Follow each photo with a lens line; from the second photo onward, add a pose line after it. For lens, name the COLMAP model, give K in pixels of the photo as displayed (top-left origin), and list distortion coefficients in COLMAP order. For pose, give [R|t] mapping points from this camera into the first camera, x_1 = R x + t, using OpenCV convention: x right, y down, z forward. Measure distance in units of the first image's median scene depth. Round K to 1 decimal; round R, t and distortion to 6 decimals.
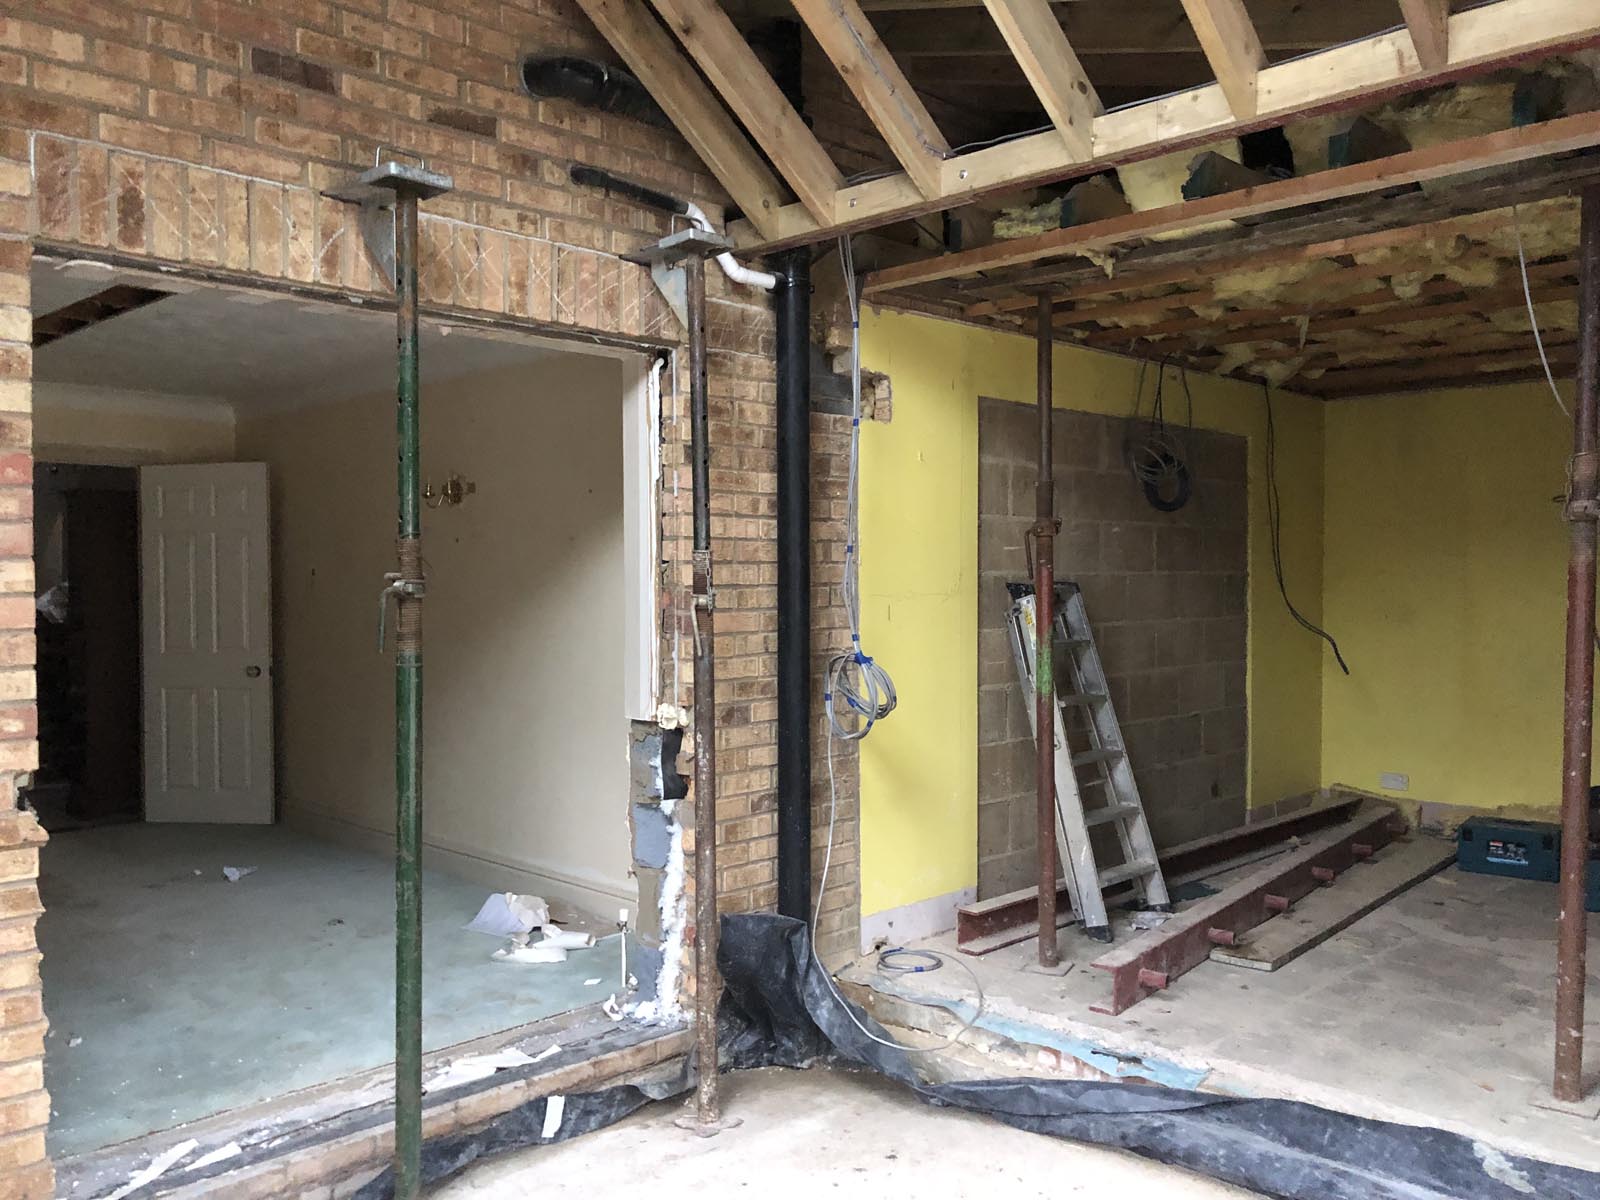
lens RADIAL K [[1314.3, 0, 803.4], [0, 1314.3, 604.0], [0, 0, 1]] dist [0.035924, -0.028492]
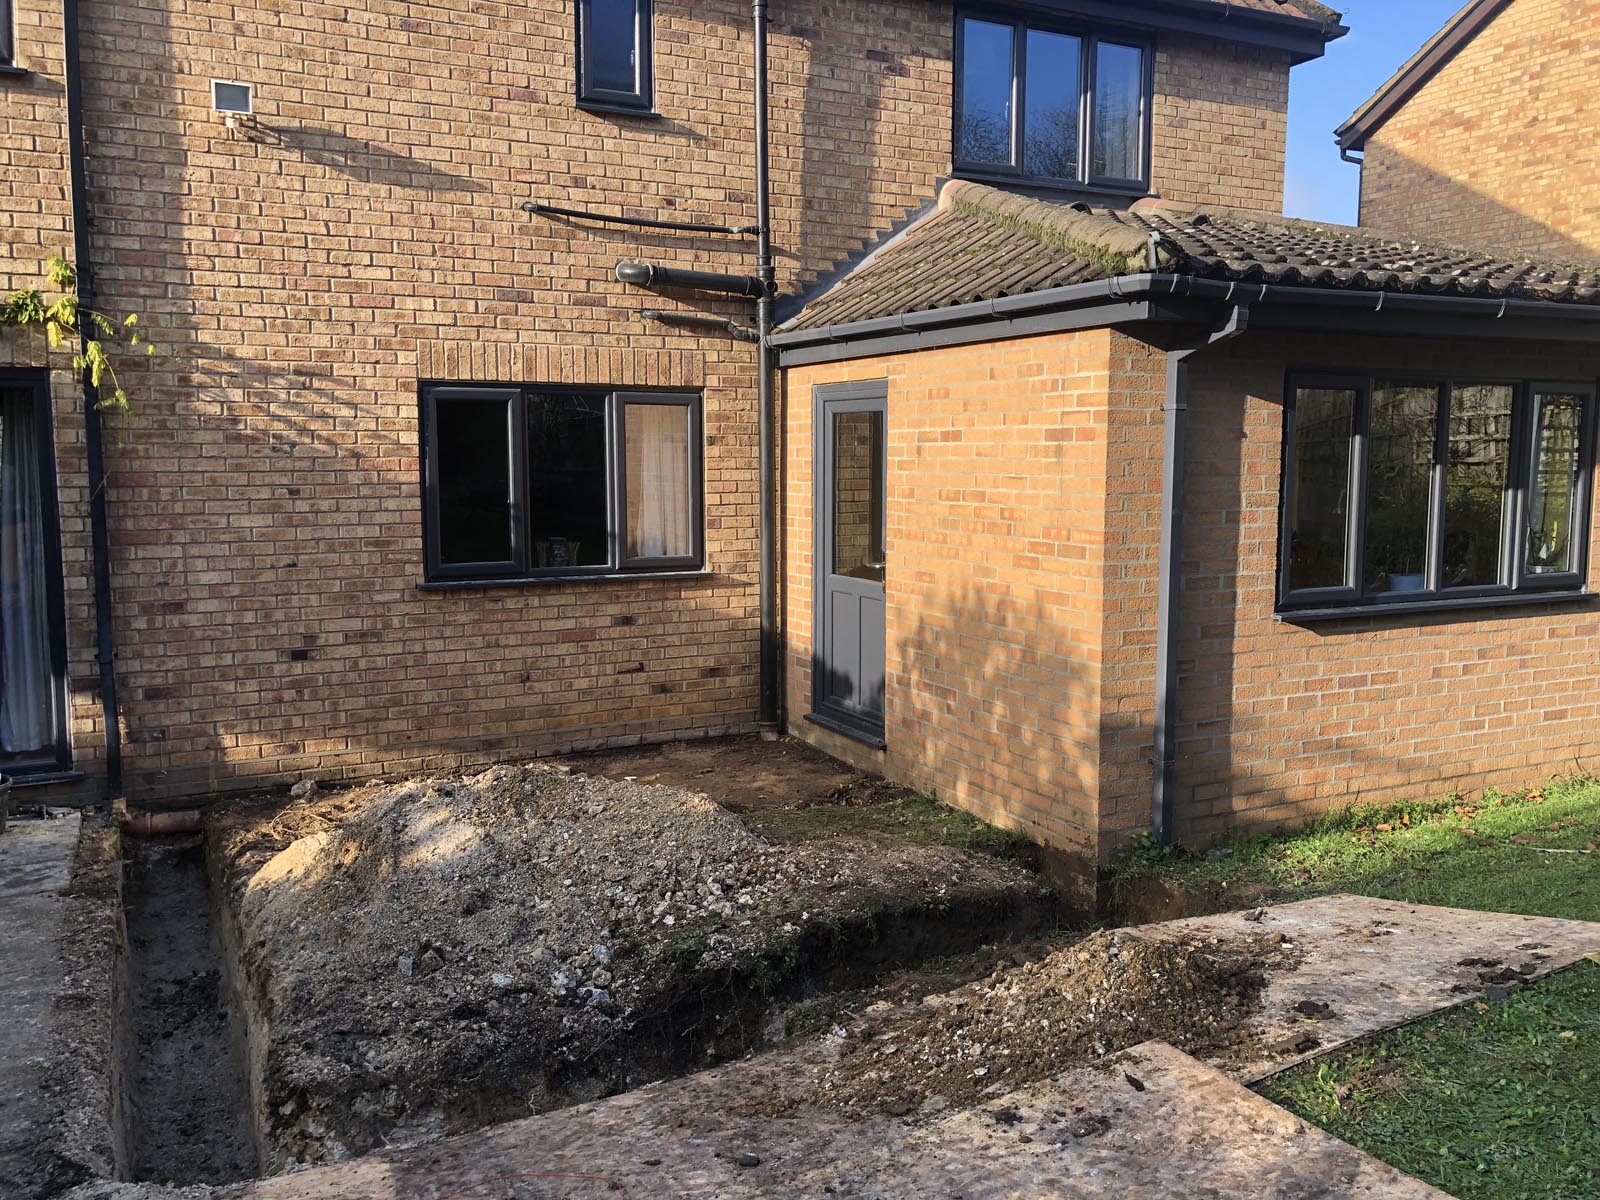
lens RADIAL K [[1314.3, 0, 808.1], [0, 1314.3, 582.5], [0, 0, 1]] dist [0.035924, -0.028492]
pose [[0.946380, 0.040833, -0.320464, 0.816492], [-0.012533, 0.995874, 0.089880, -0.088241], [0.322812, -0.081044, 0.942987, -1.017933]]
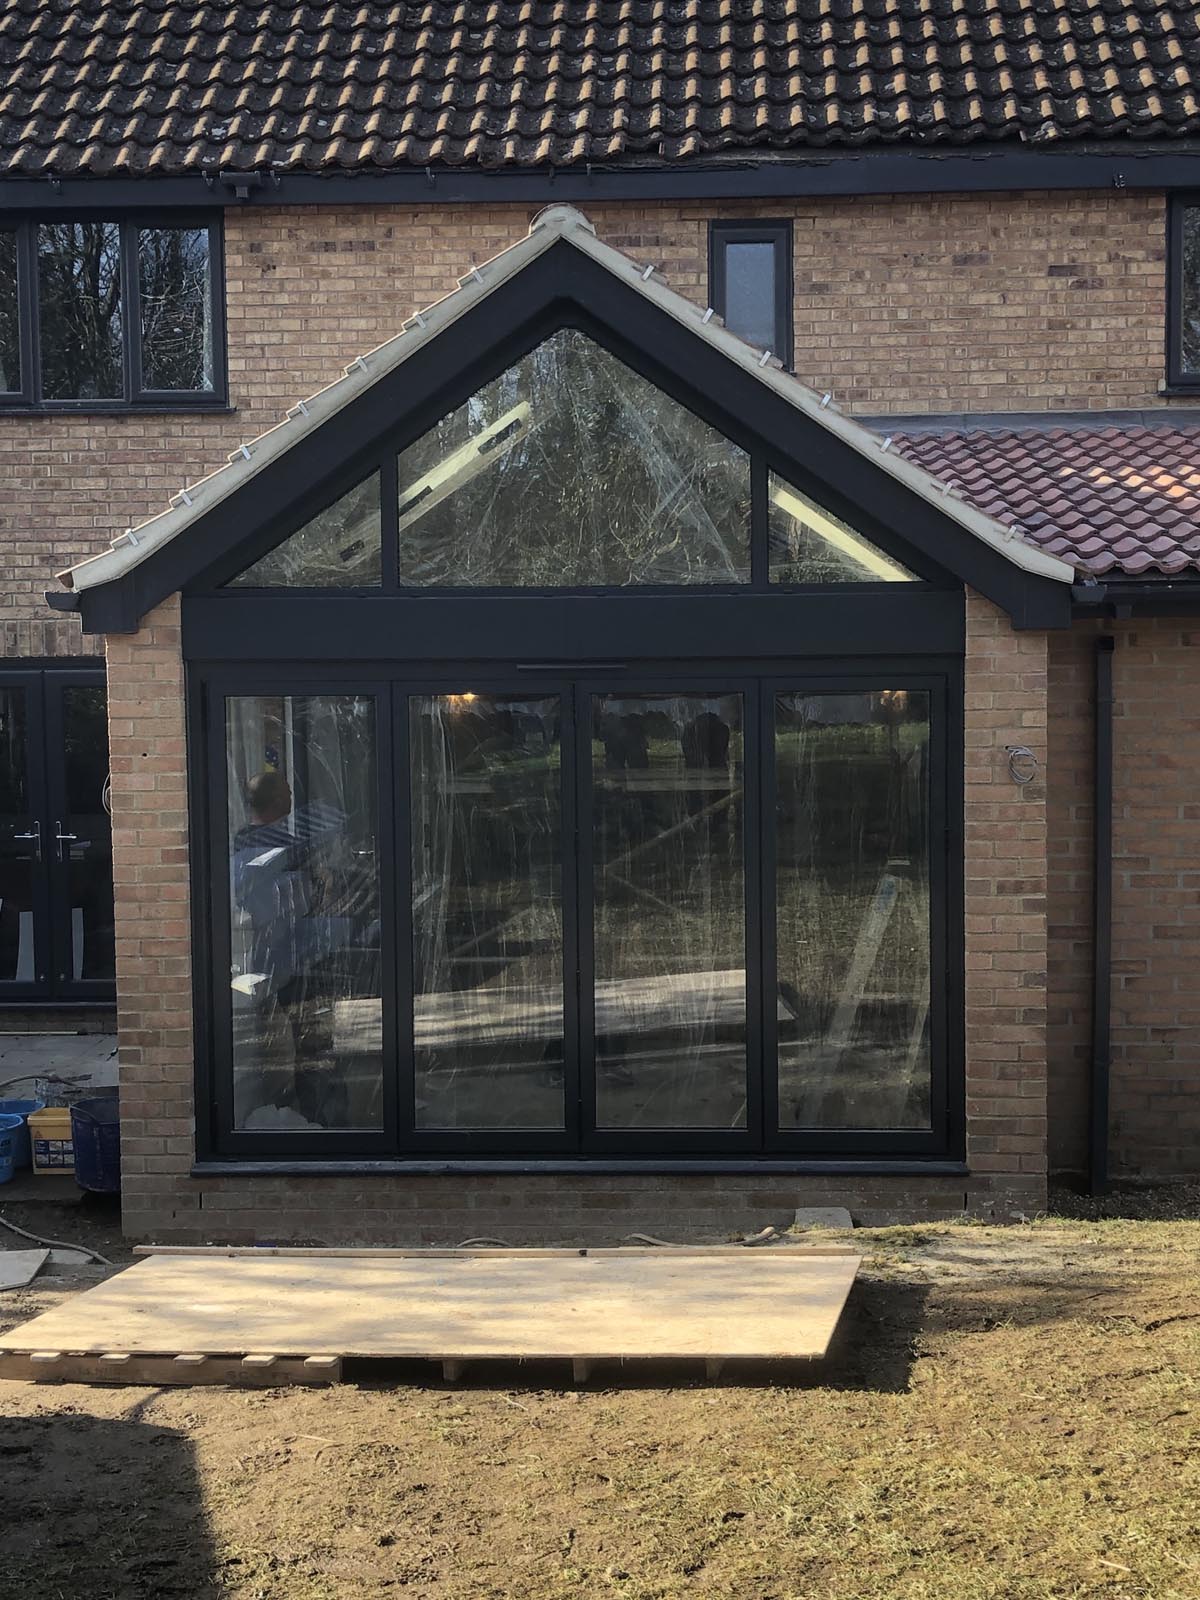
lens RADIAL K [[2137.7, 0, 597.3], [0, 2137.7, 802.9], [0, 0, 1]] dist [0.057266, 0.000000]
pose [[0.662990, 0.057010, -0.746454, 2.245215], [-0.005824, 0.997459, 0.071008, -0.218661], [0.748606, -0.042730, 0.661637, -1.502524]]
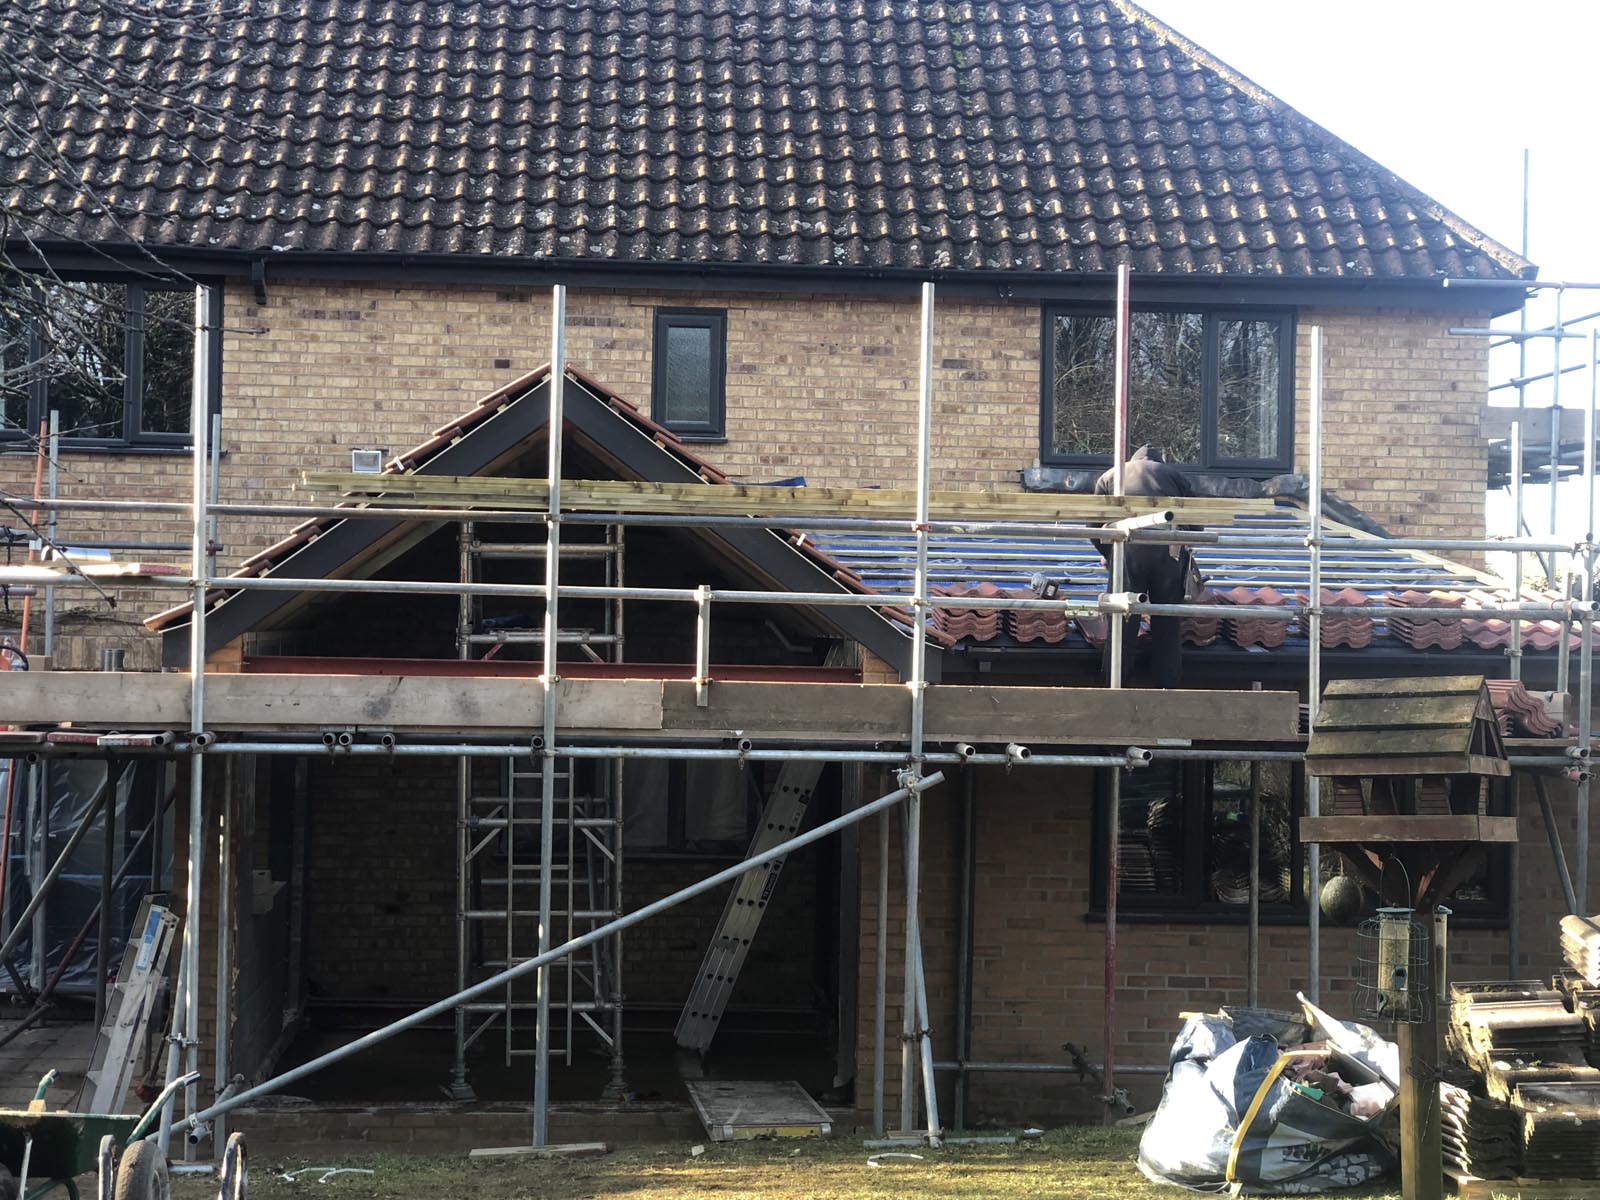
lens RADIAL K [[2675.9, 0, 773.4], [0, 2675.9, 552.4], [0, 0, 1]] dist [0.077086, 0.000000]
pose [[0.750010, 0.003958, -0.661415, 3.190231], [-0.033457, 0.998929, -0.031961, -0.302583], [0.660580, 0.046100, 0.749339, -2.604028]]
